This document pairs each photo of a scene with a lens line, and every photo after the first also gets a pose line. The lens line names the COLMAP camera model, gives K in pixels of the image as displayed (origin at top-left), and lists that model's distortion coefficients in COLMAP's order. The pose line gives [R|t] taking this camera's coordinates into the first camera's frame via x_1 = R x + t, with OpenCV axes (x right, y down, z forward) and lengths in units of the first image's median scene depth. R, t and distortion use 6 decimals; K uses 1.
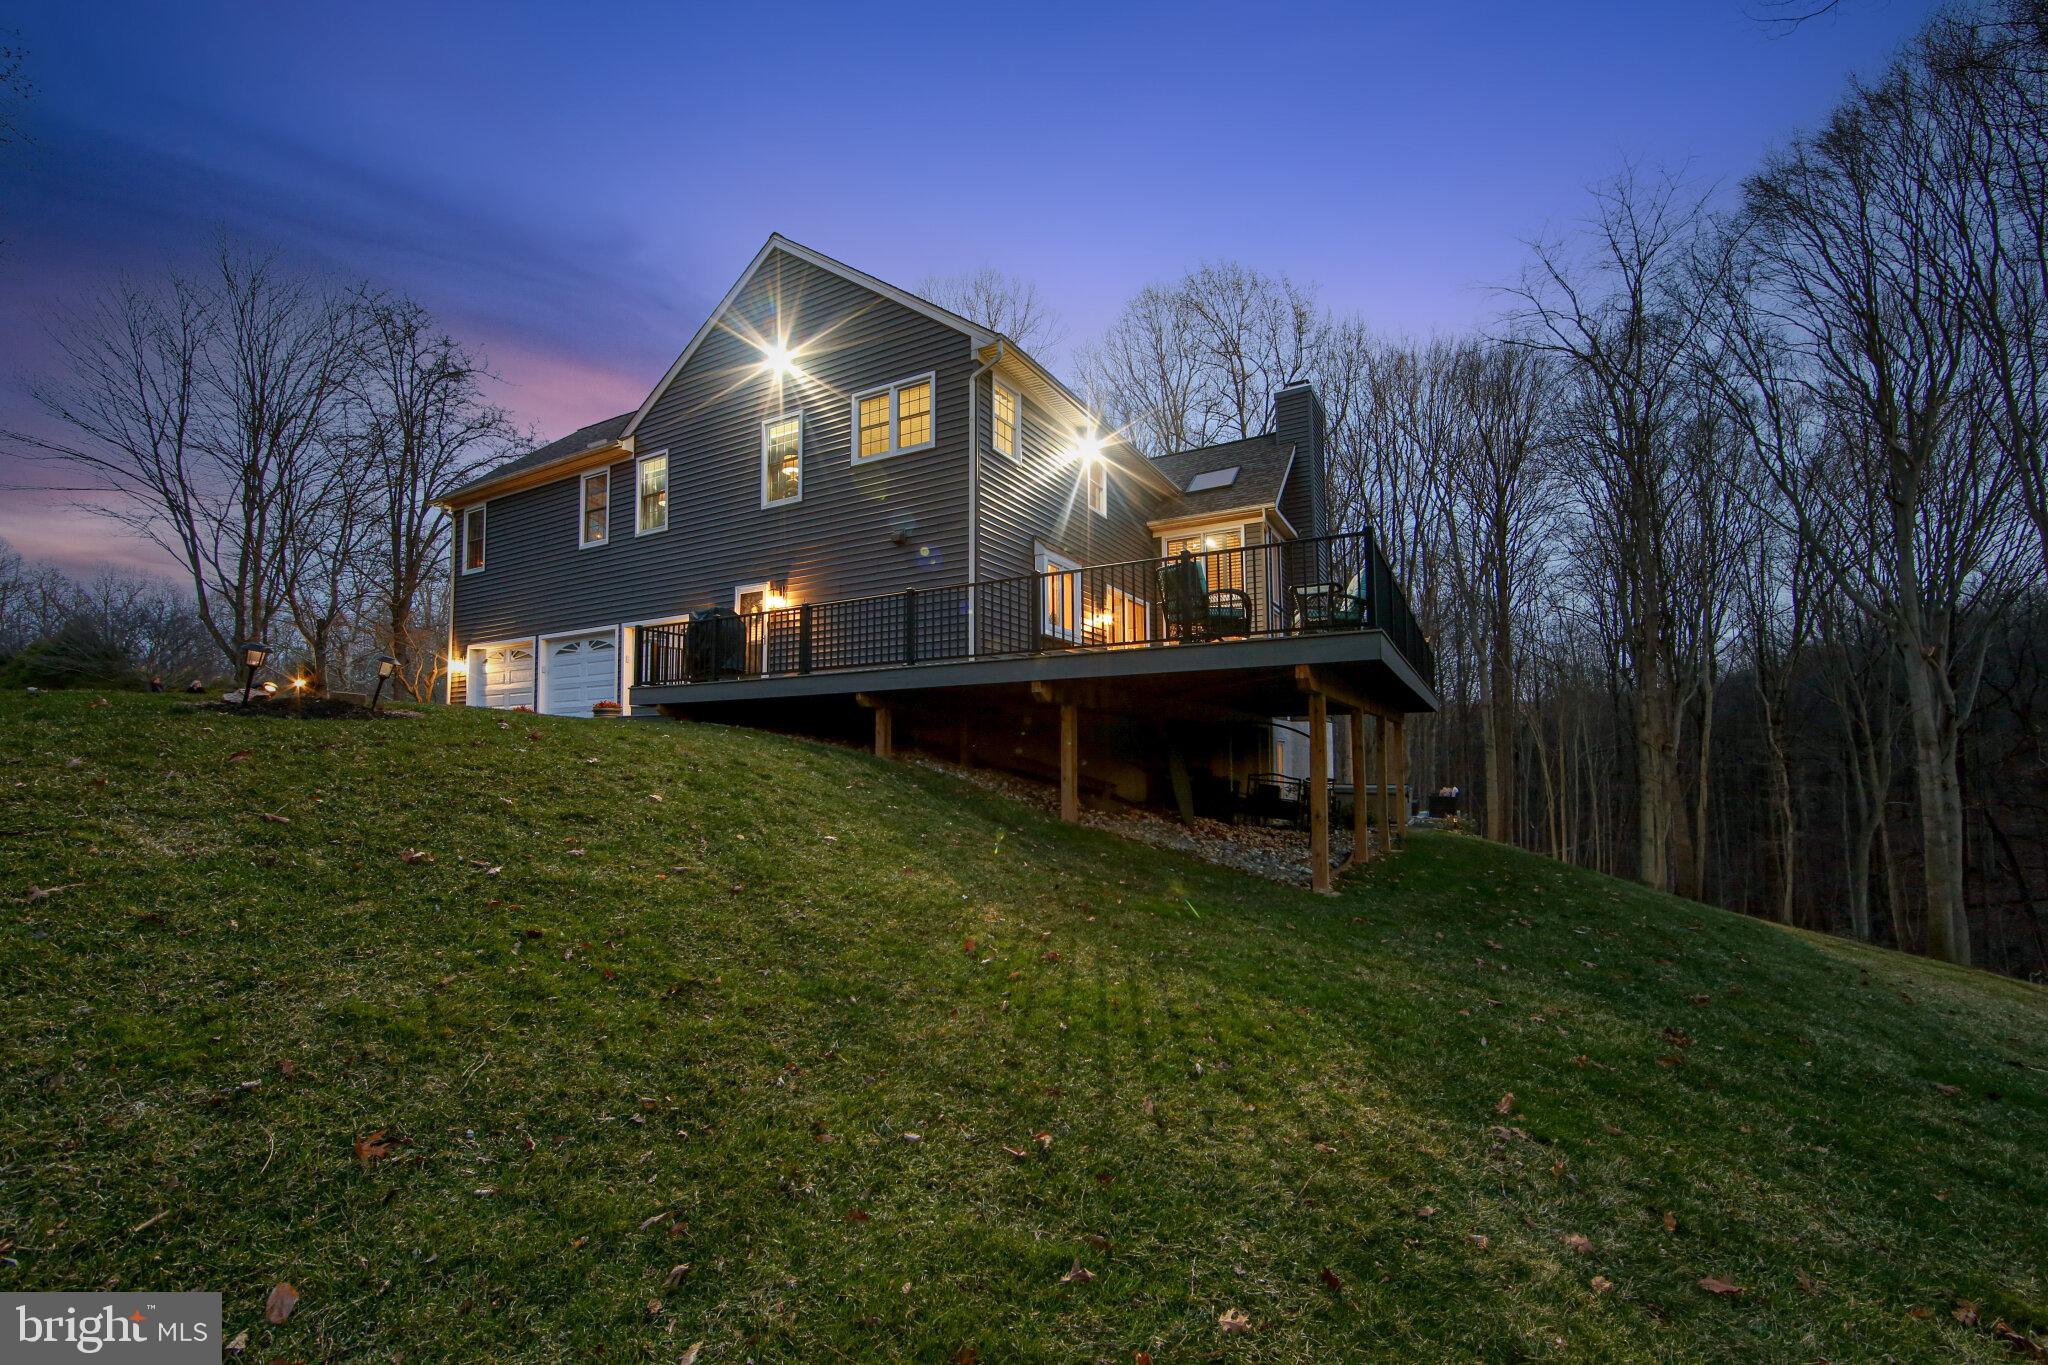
lens RADIAL K [[802.2, 0, 1024.0], [0, 802.2, 682.5], [0, 0, 1]] dist [-0.013199, 0.003496]
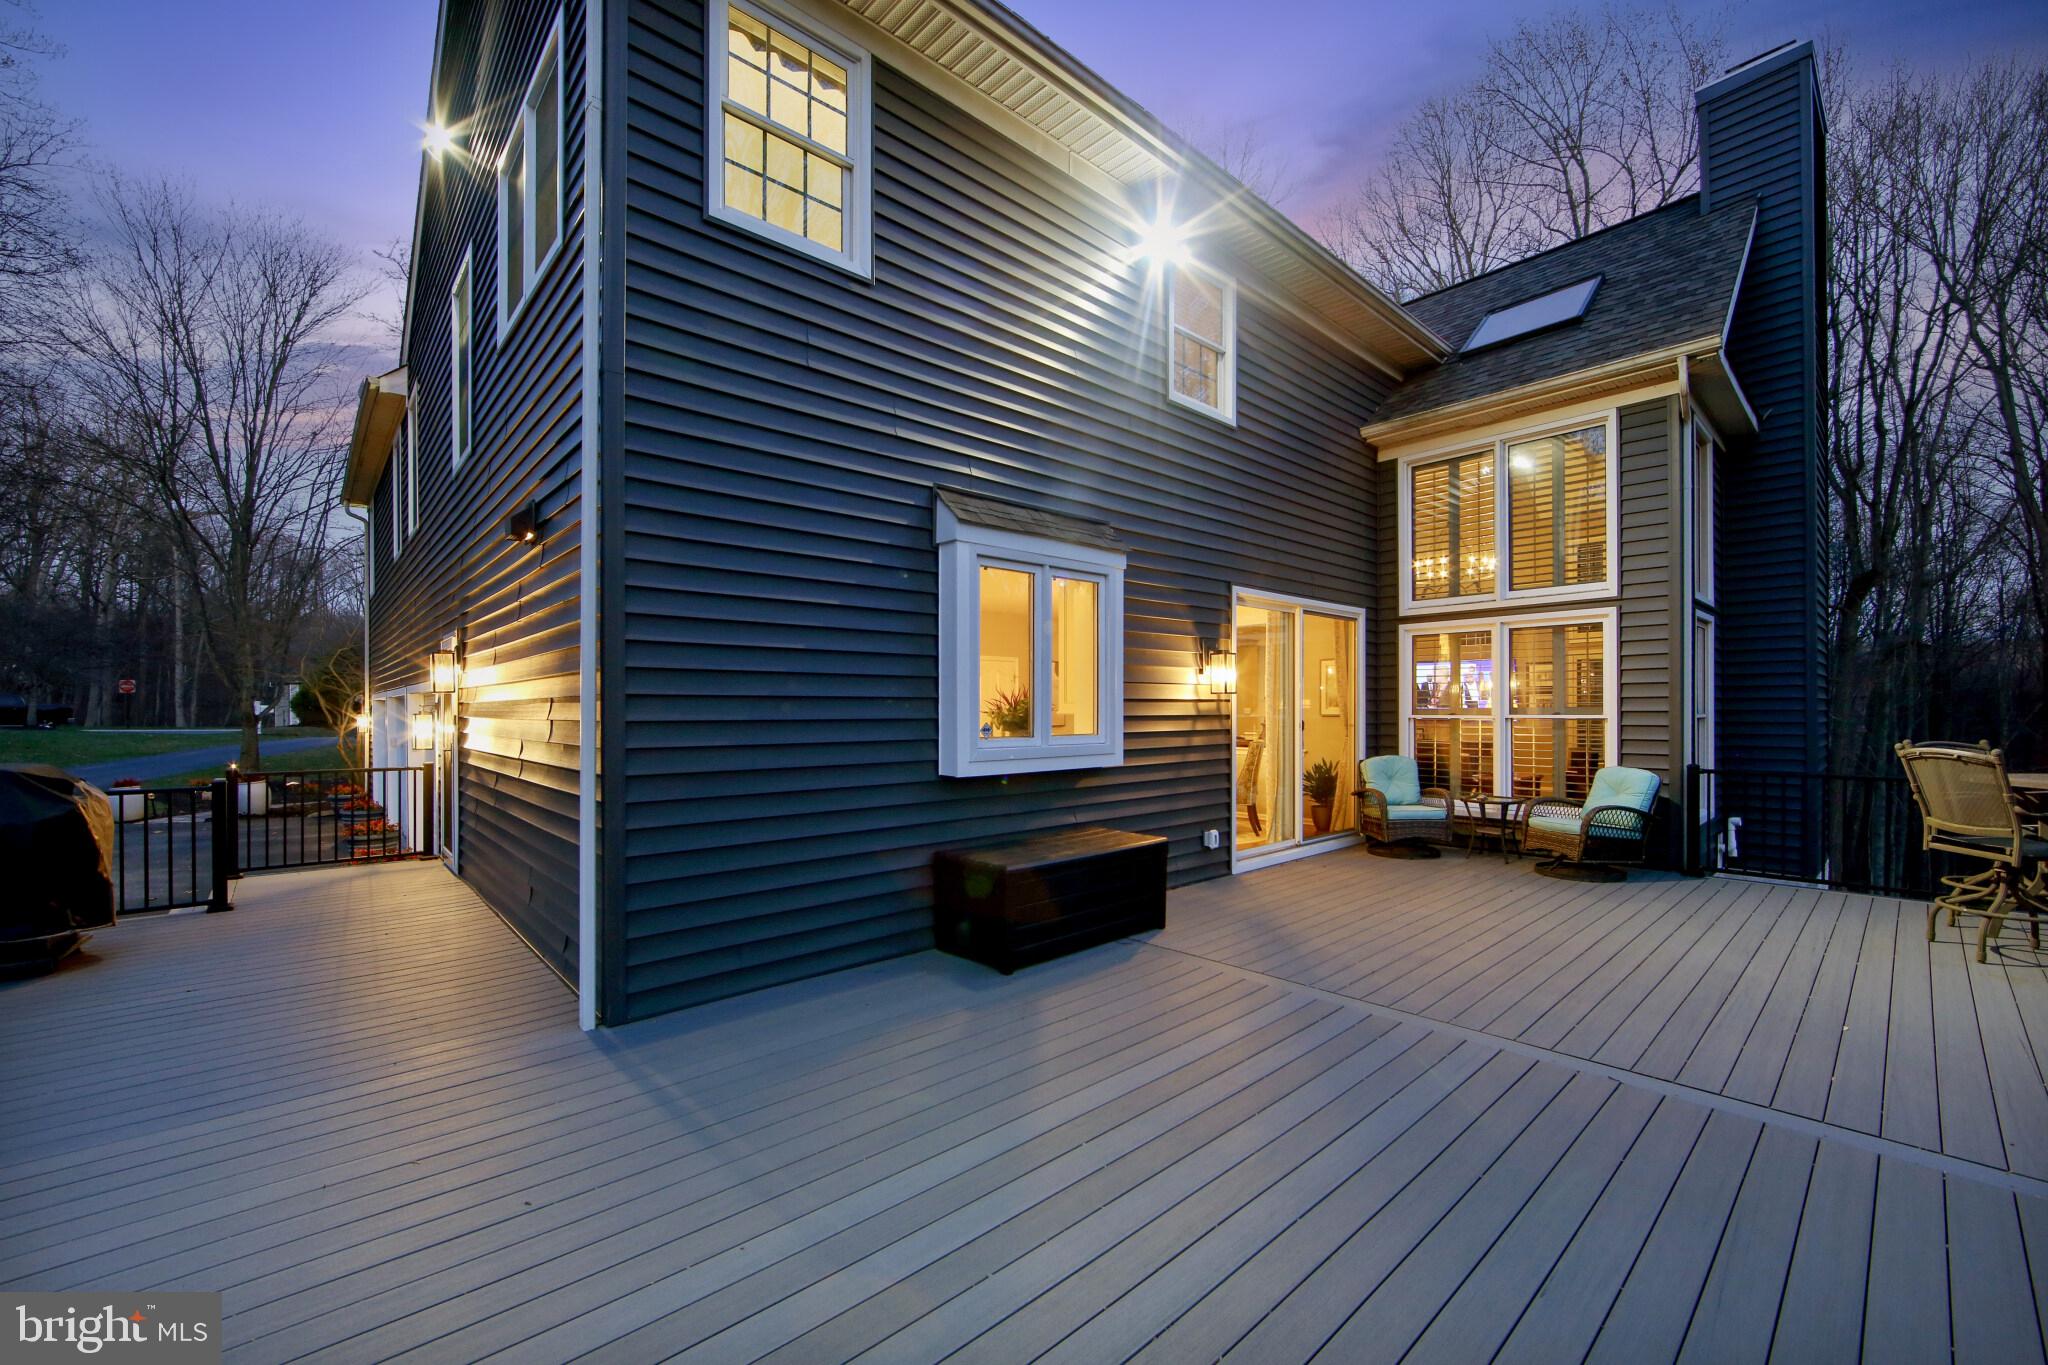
lens RADIAL K [[802.2, 0, 1024.0], [0, 802.2, 682.5], [0, 0, 1]] dist [-0.013199, 0.003496]
pose [[0.946148, 0.003696, -0.323713, 0.128829], [0.016626, 0.998061, 0.059990, -0.093039], [0.323307, -0.062141, 0.944252, 0.538362]]
